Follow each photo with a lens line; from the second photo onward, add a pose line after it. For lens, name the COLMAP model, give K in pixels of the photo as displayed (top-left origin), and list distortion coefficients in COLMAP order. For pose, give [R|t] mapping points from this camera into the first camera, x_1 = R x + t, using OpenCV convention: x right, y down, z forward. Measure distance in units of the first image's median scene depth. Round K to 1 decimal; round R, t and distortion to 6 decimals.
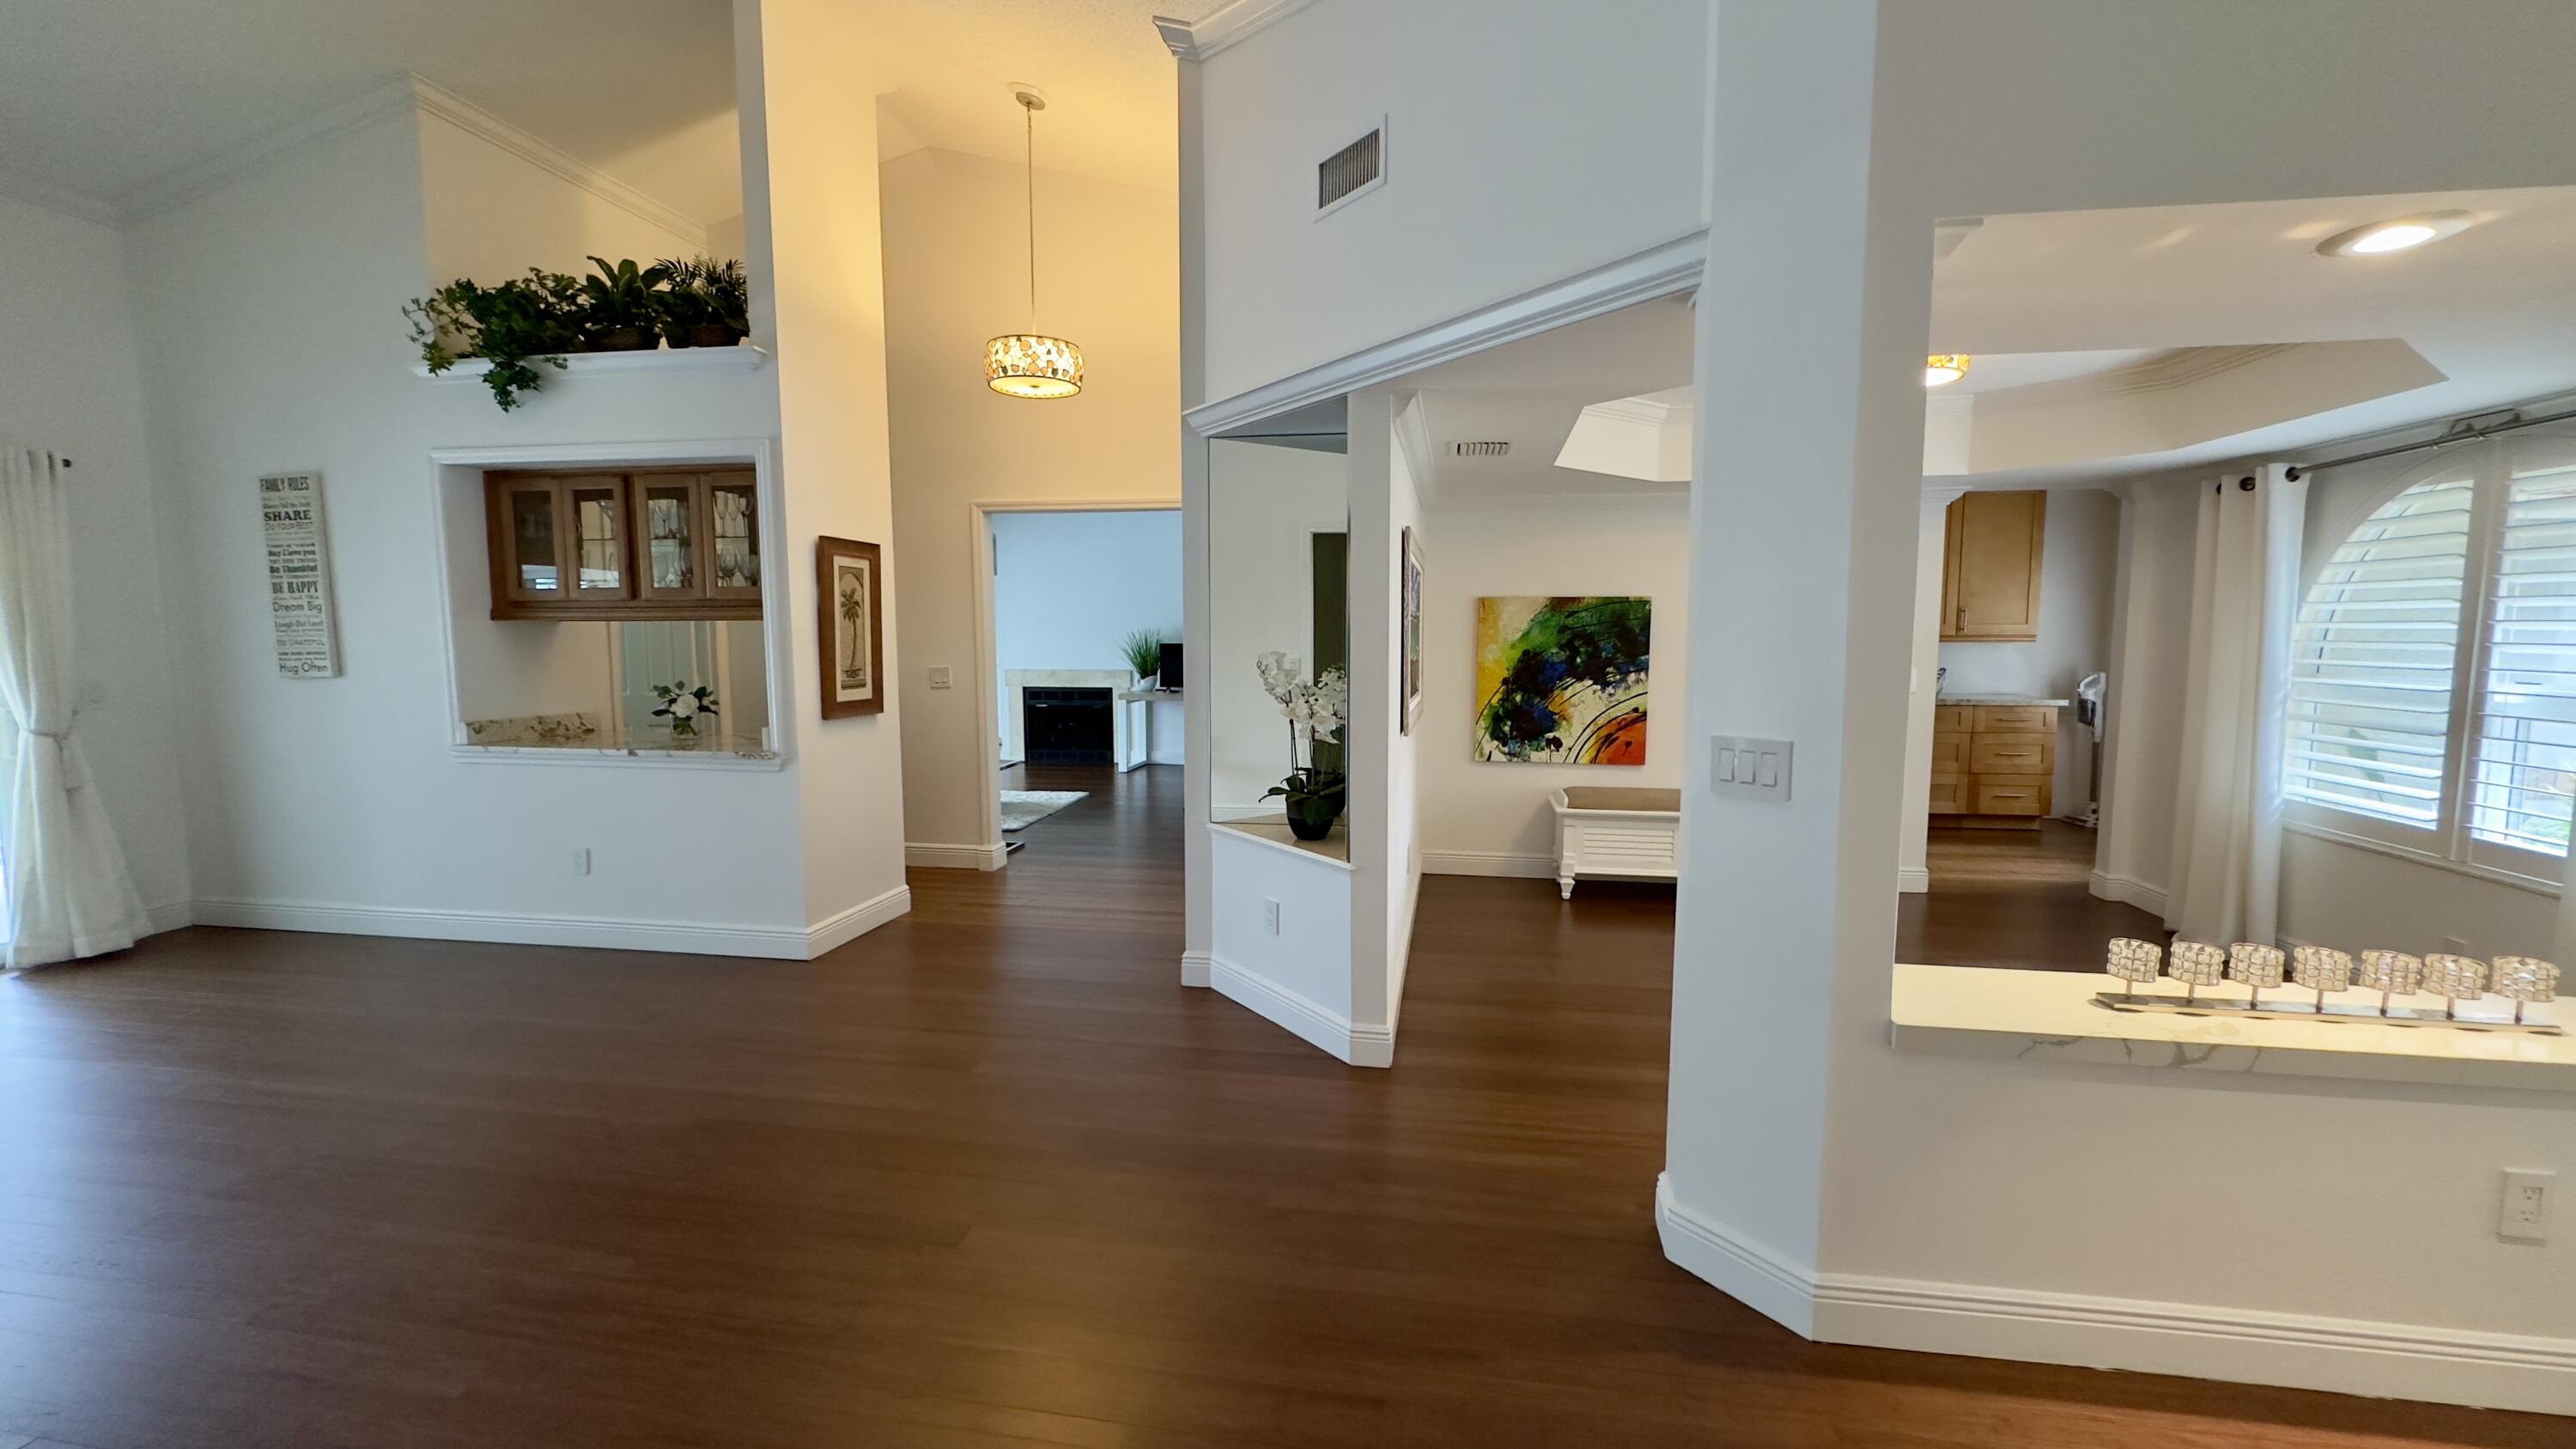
lens RADIAL K [[1030.1, 0, 1294.2], [0, 1030.1, 724.7], [0, 0, 1]] dist [-0.002622, 0.002318]
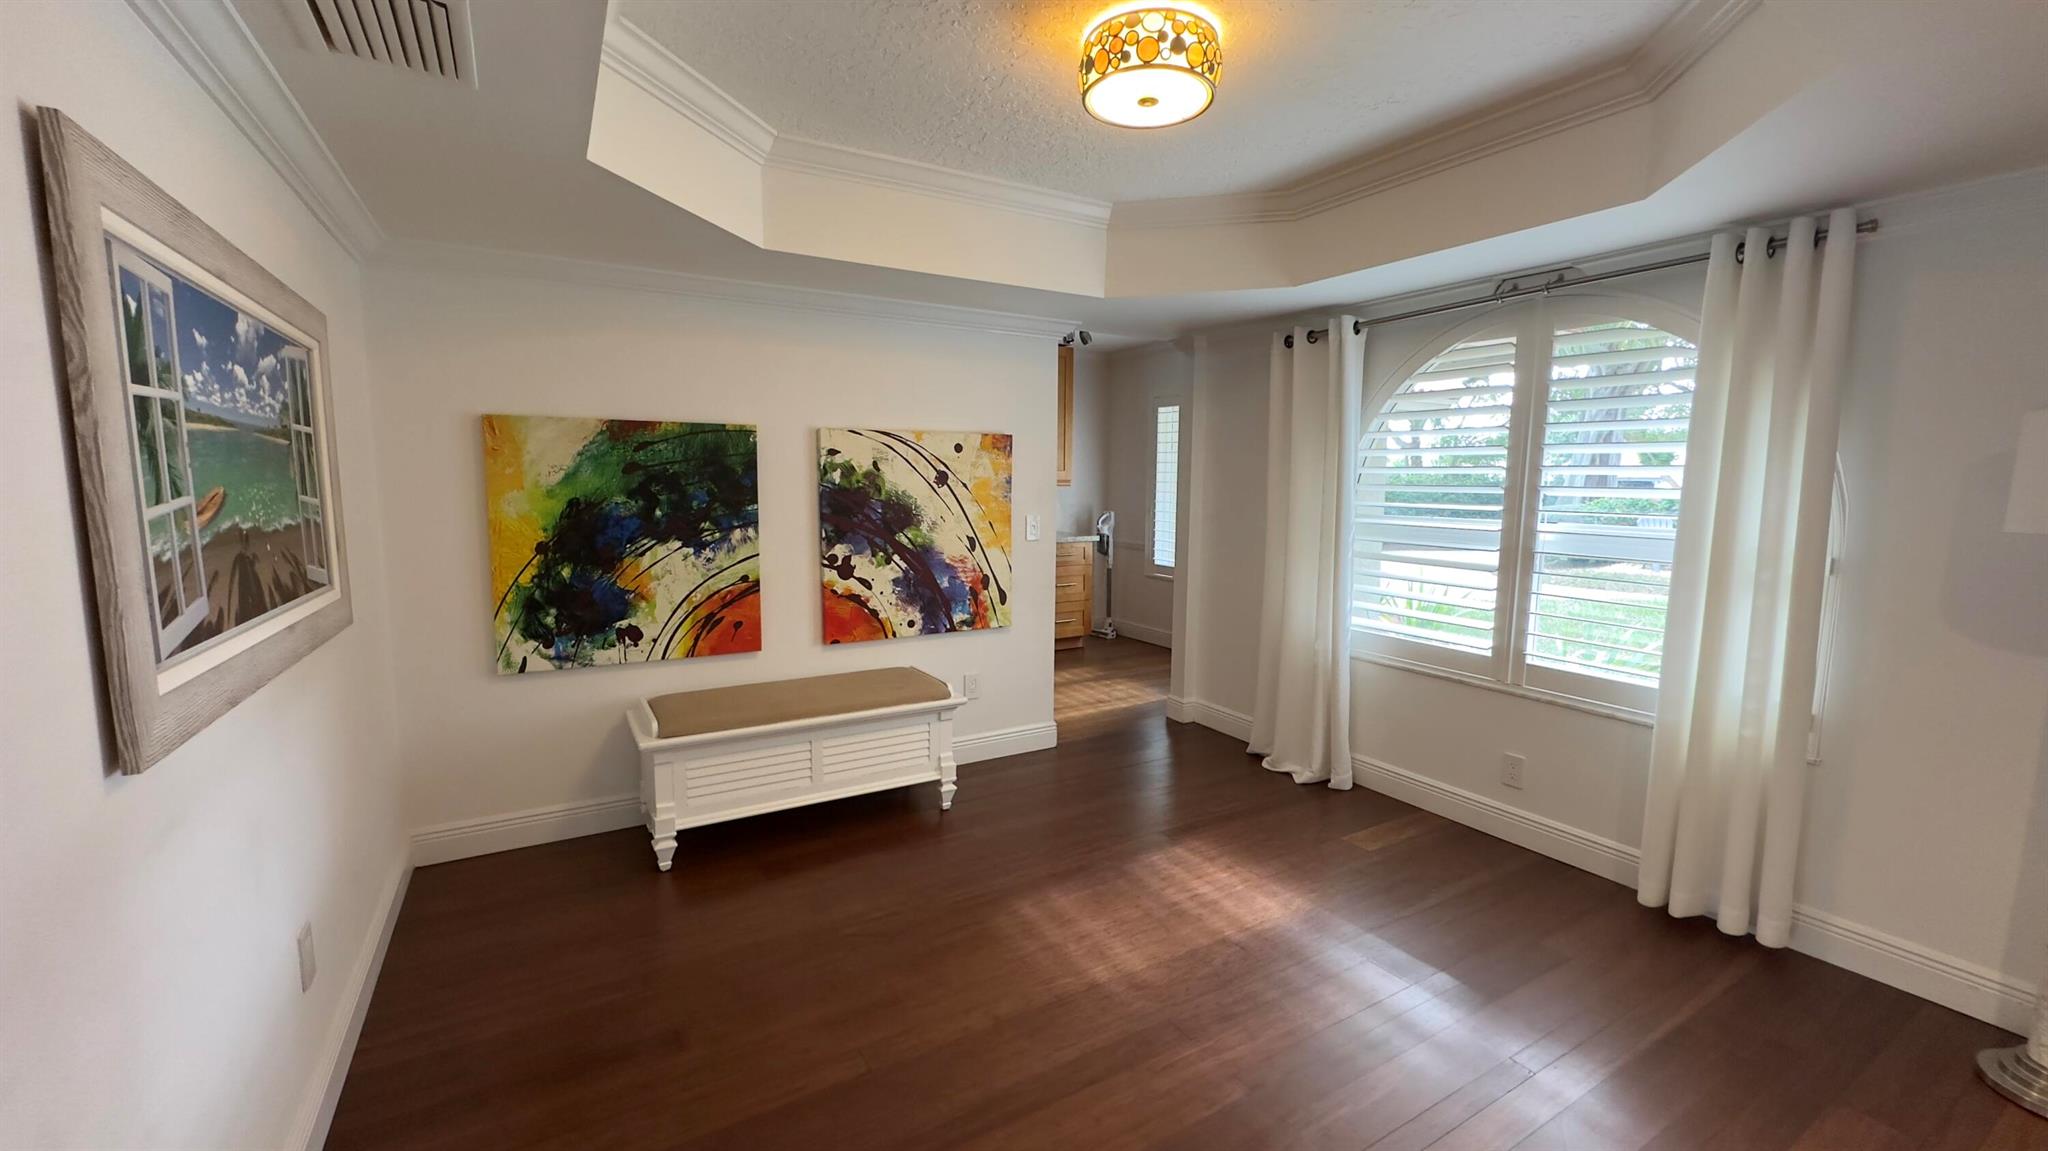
lens RADIAL K [[818.8, 0, 1026.7], [0, 818.8, 575.7], [0, 0, 1]] dist [-0.002622, 0.002318]
pose [[0.767042, -0.070515, 0.637710, 0.111713], [0.052399, 0.997507, 0.047274, -0.033633], [-0.639453, -0.002845, 0.768825, 0.416464]]
